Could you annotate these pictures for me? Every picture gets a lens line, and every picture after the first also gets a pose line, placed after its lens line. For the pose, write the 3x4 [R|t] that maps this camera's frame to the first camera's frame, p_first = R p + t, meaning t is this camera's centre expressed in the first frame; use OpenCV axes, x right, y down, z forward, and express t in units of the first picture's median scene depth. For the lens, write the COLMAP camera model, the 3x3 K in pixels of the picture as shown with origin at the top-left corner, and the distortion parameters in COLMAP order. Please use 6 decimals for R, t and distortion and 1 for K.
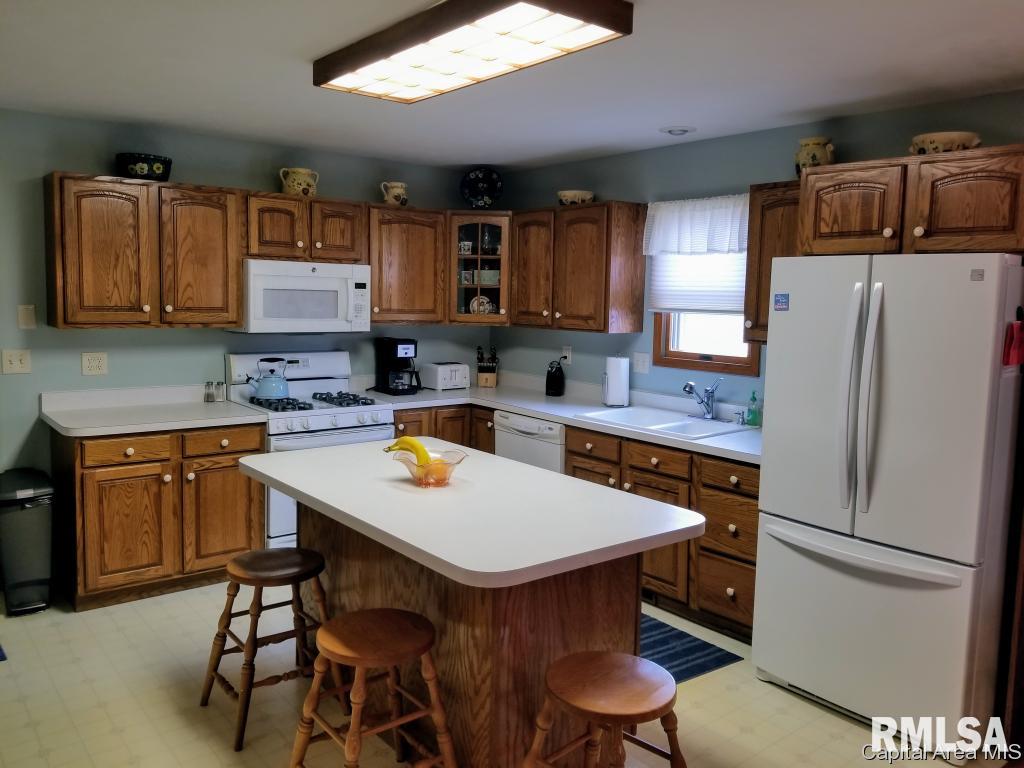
lens RADIAL K [[801.1, 0, 513.3], [0, 801.1, 364.6], [0, 0, 1]] dist [0.097064, -0.170762]
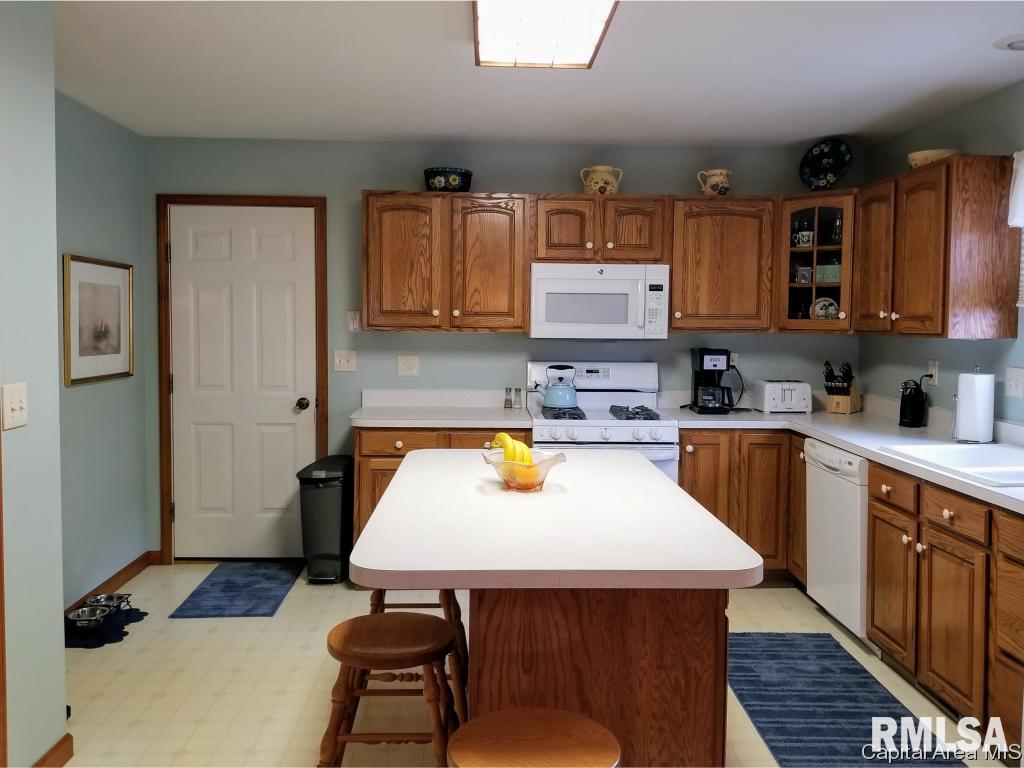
lens RADIAL K [[866.6, 0, 517.0], [0, 866.6, 360.1], [0, 0, 1]] dist [0.105155, -0.177207]
pose [[0.807508, 0.013533, -0.589702, 0.269712], [-0.043794, 0.998353, -0.037059, 0.026431], [0.588229, 0.055751, 0.806770, 0.137617]]
